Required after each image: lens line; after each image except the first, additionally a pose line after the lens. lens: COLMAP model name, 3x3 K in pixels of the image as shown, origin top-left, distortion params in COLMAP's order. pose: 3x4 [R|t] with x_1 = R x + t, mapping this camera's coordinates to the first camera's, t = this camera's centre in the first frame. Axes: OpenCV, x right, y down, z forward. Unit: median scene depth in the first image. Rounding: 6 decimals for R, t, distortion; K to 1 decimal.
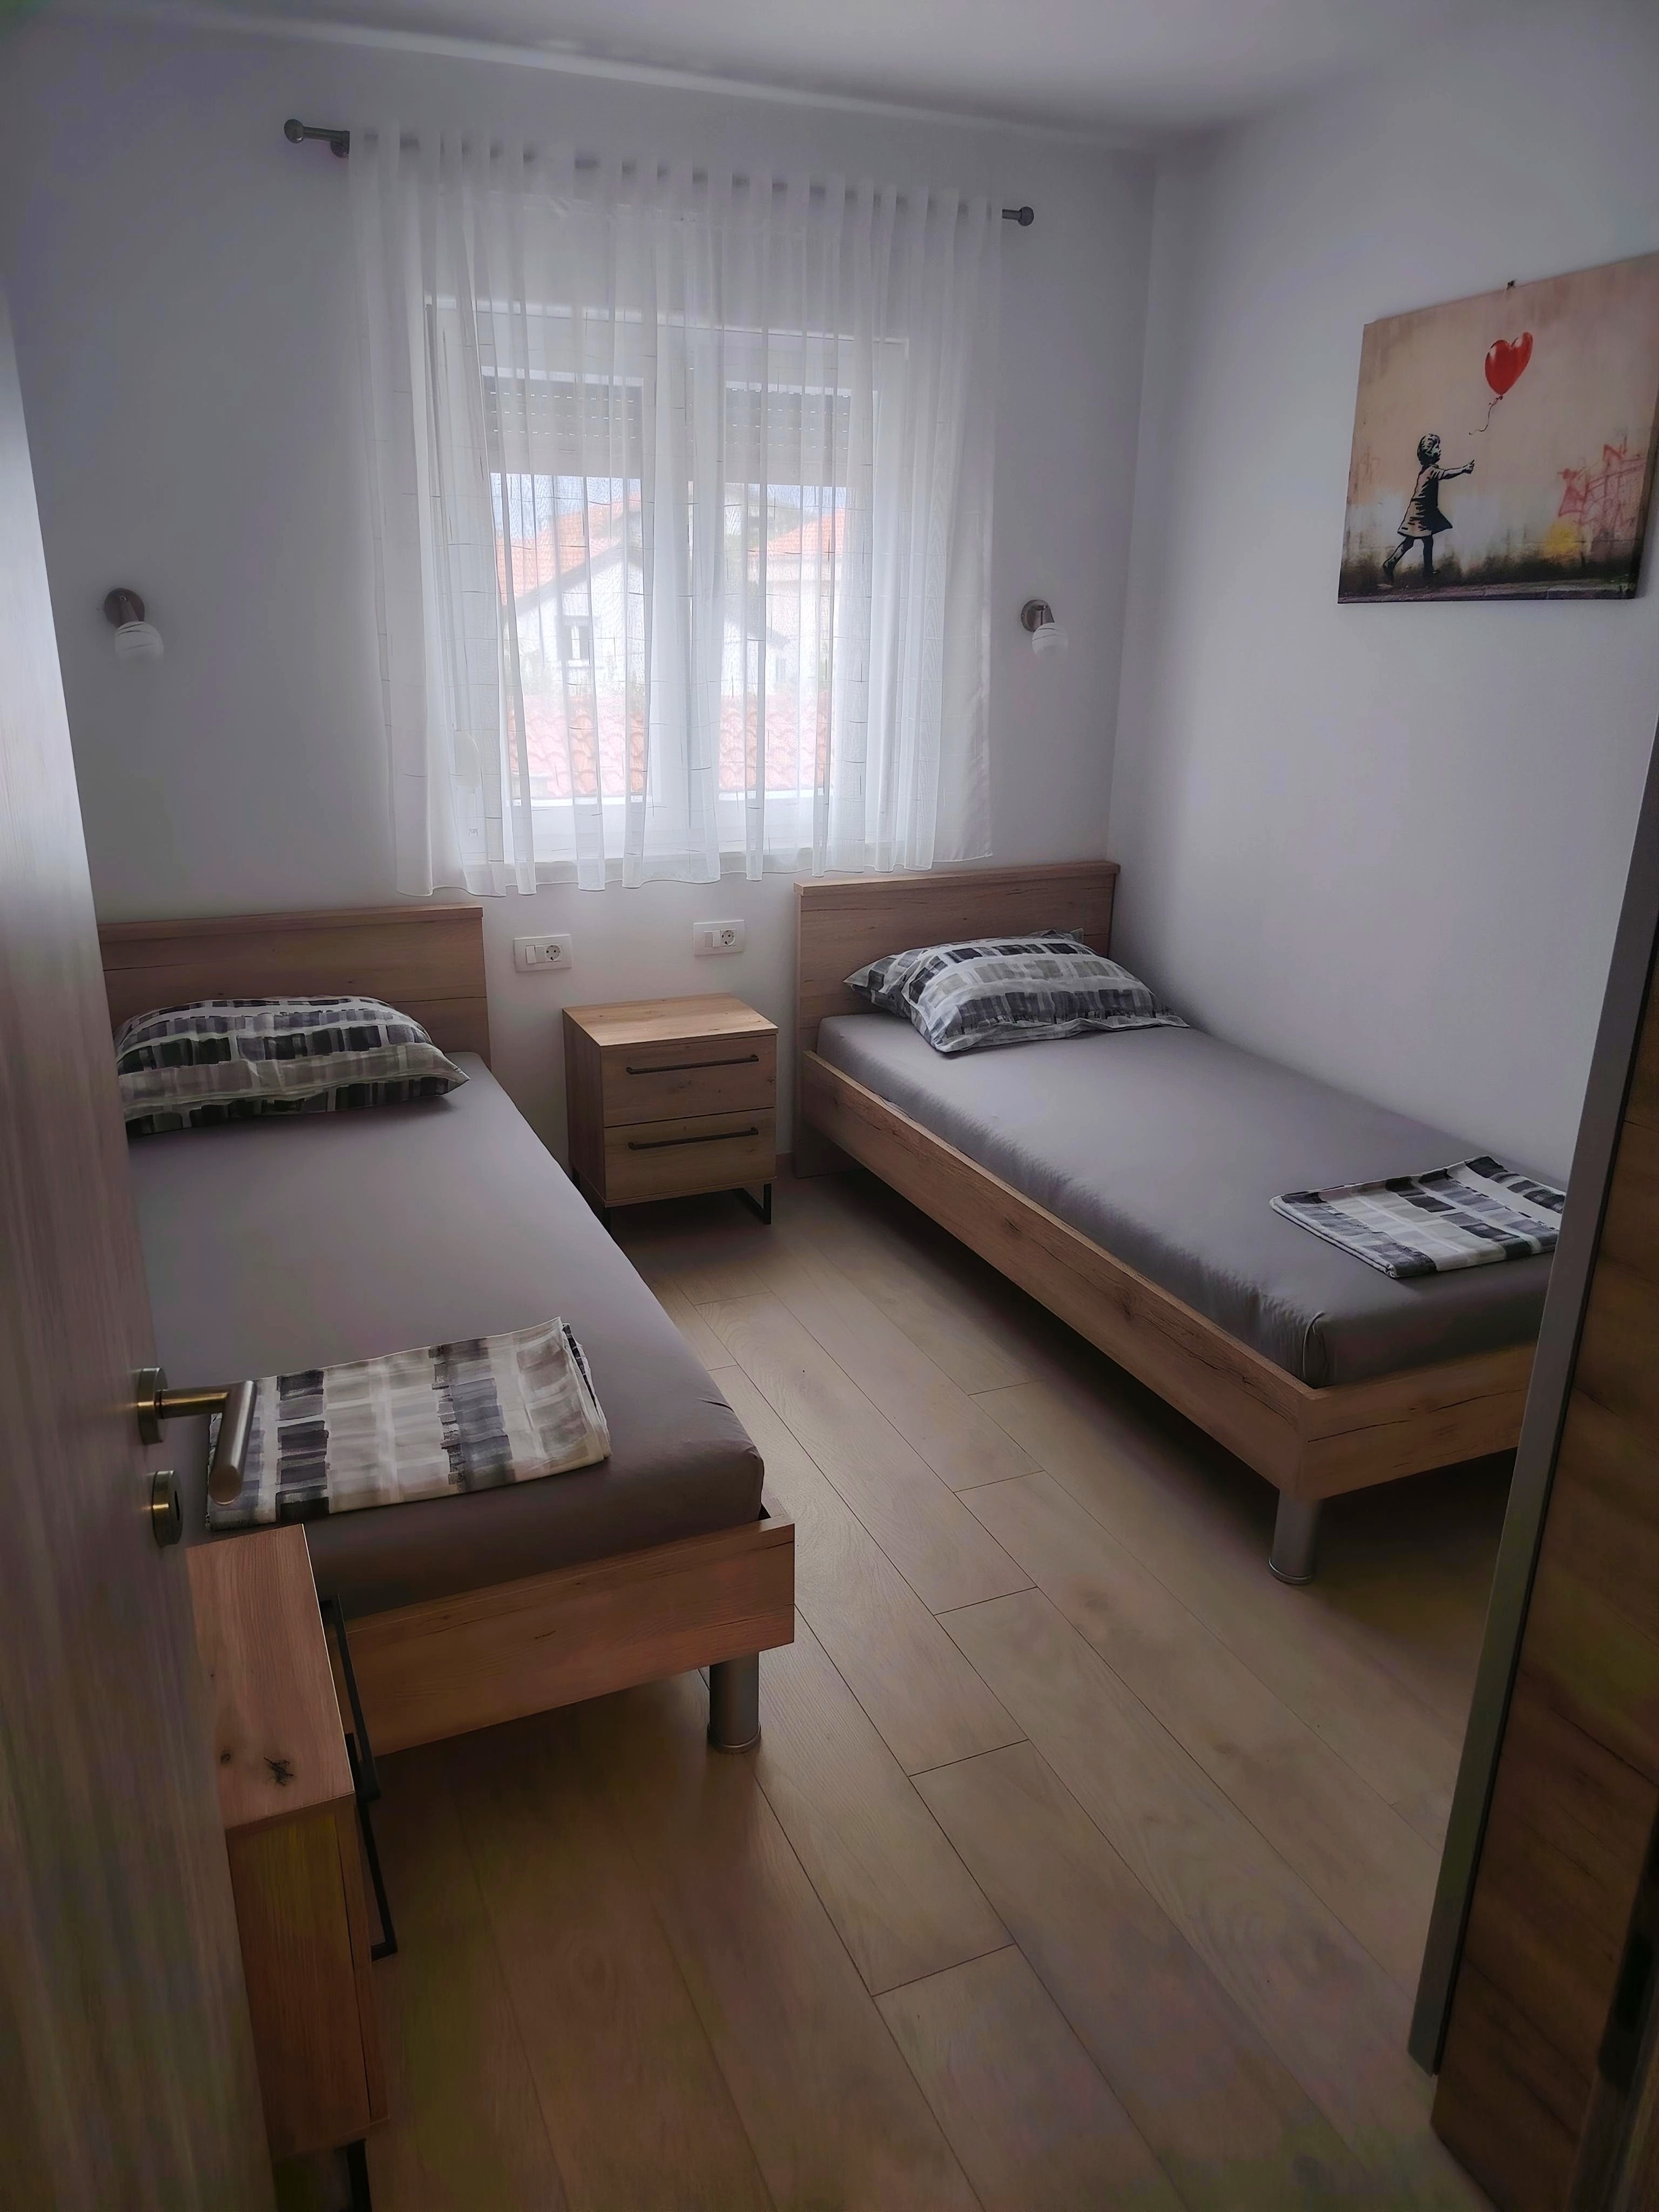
lens RADIAL K [[1537.0, 0, 829.7], [0, 1537.0, 1111.0], [0, 0, 1]] dist [0.009748, 0.000837]
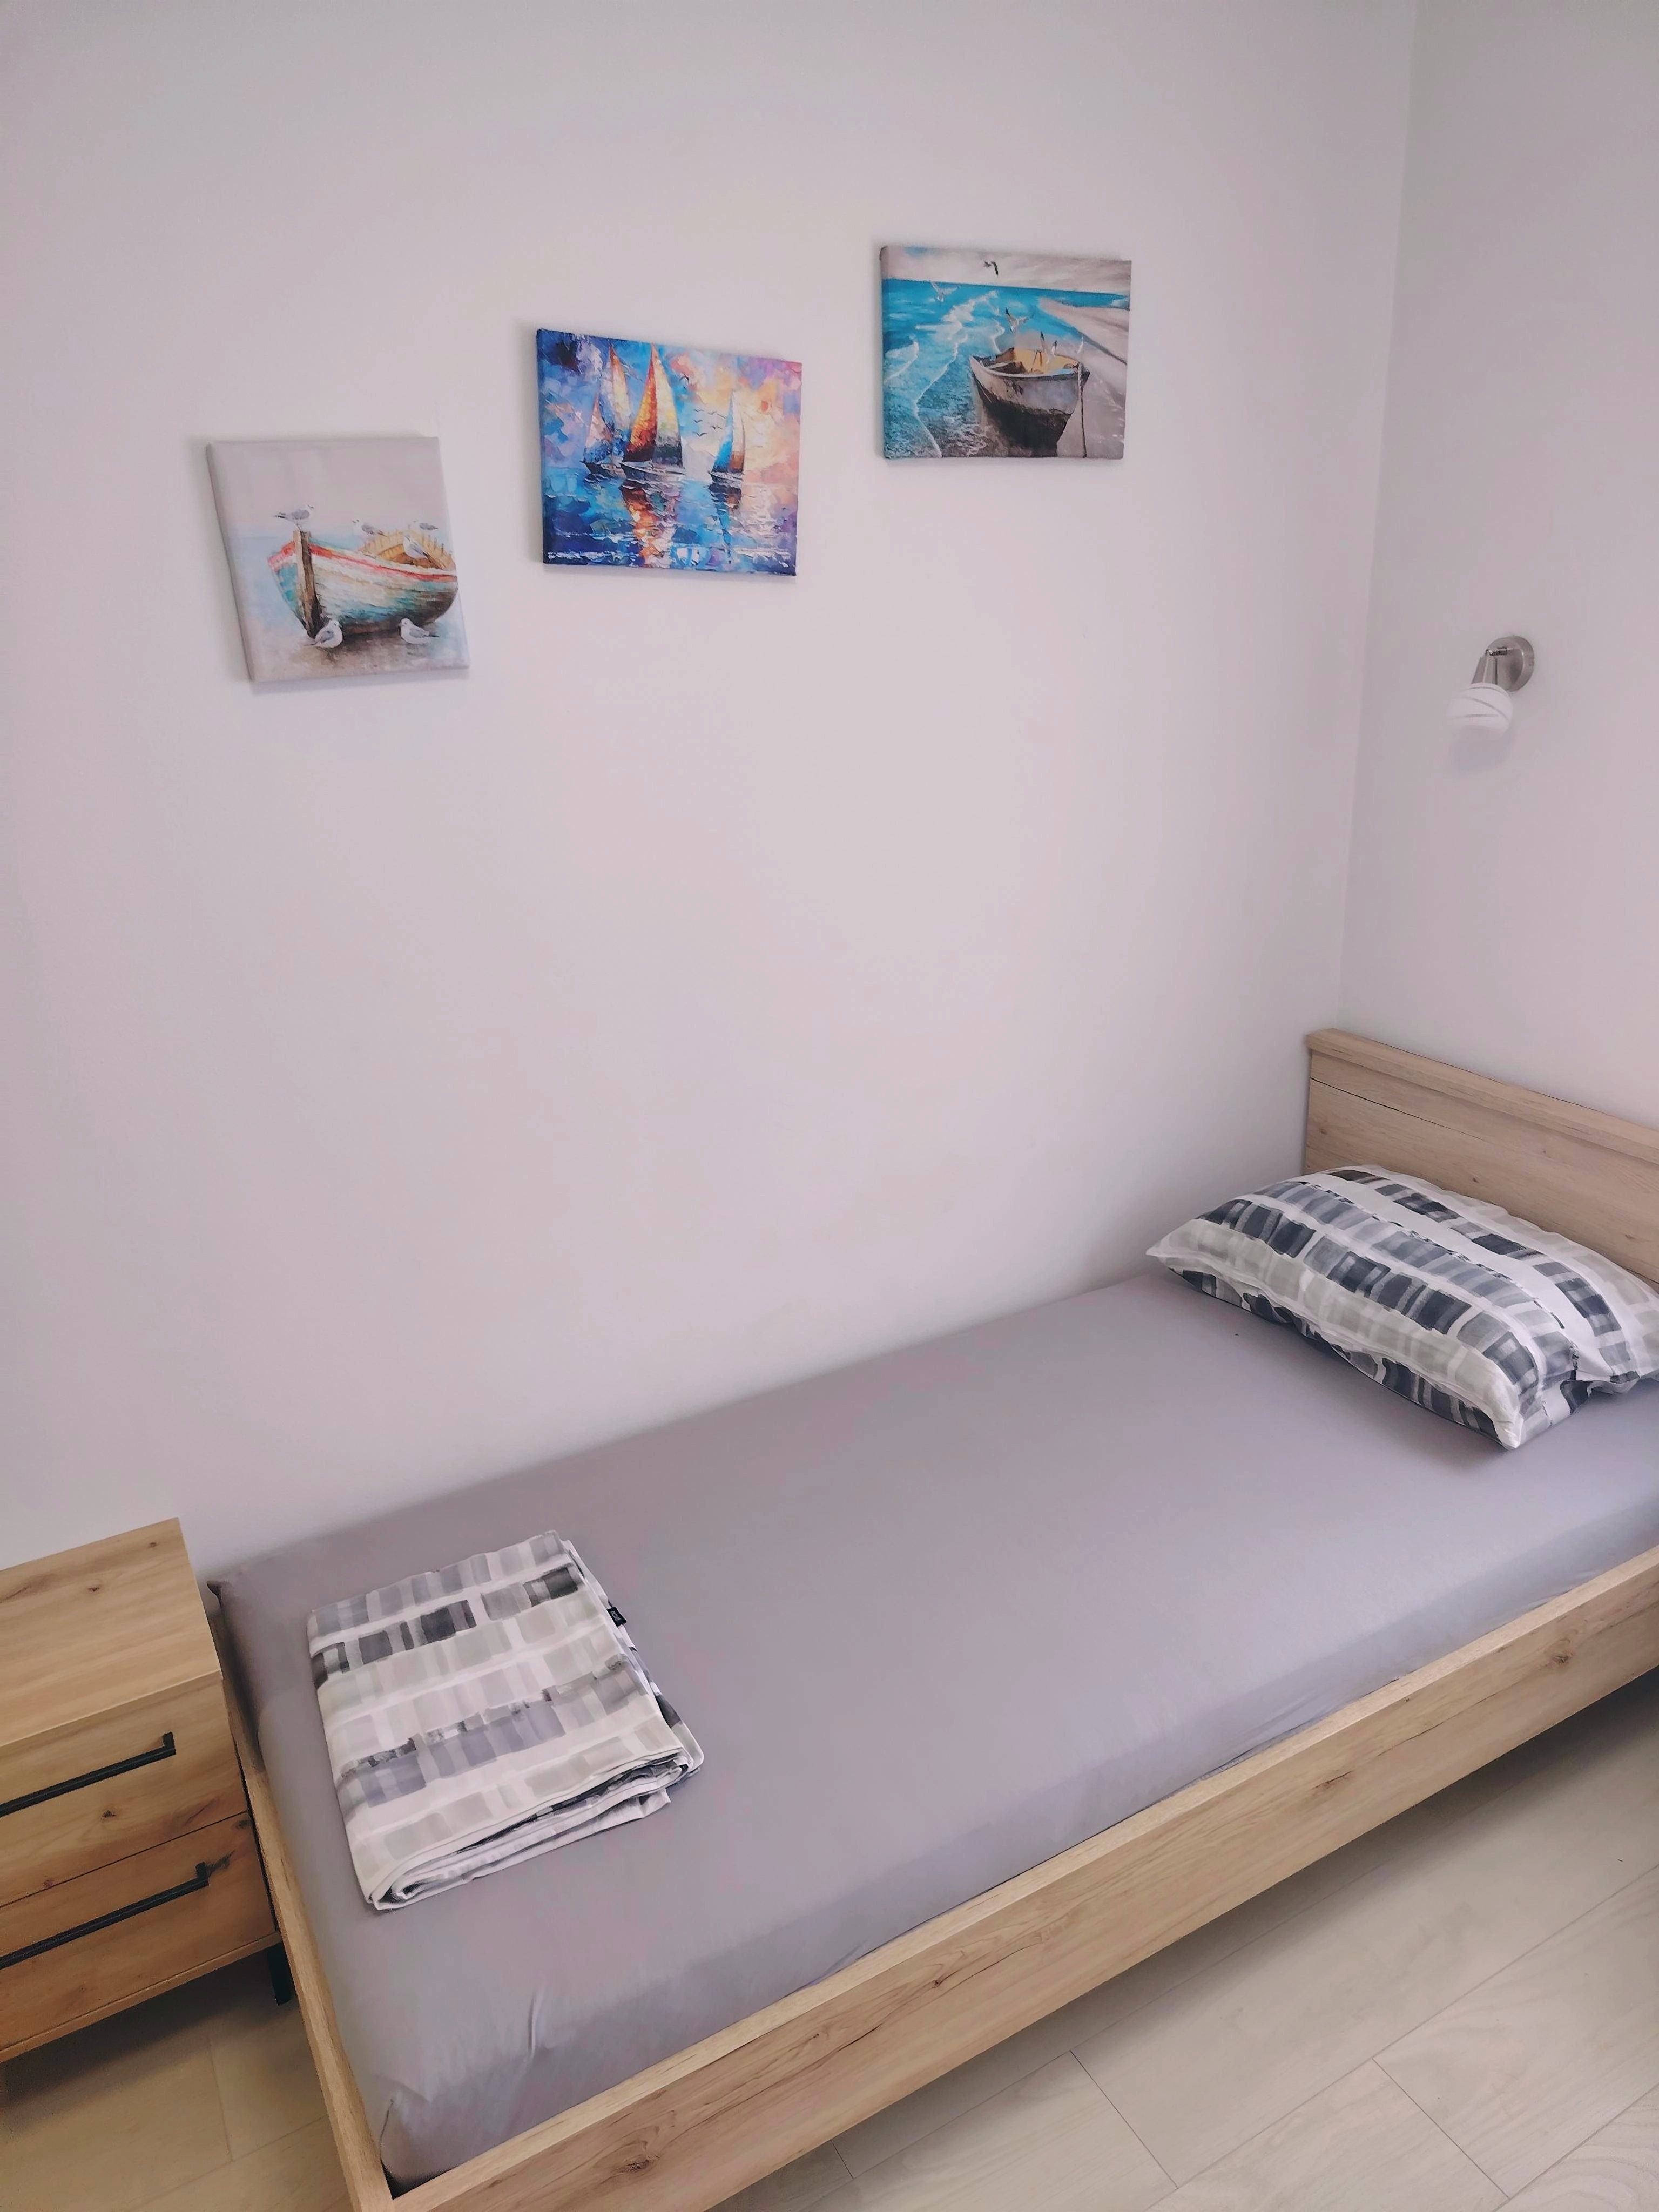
lens RADIAL K [[1537.0, 0, 832.7], [0, 1537.0, 1103.9], [0, 0, 1]] dist [0.009748, 0.000837]
pose [[0.126698, 0.316738, -0.940013, 0.280622], [-0.299093, 0.915744, 0.268248, -0.240494], [0.945775, 0.247165, 0.210757, 0.597956]]
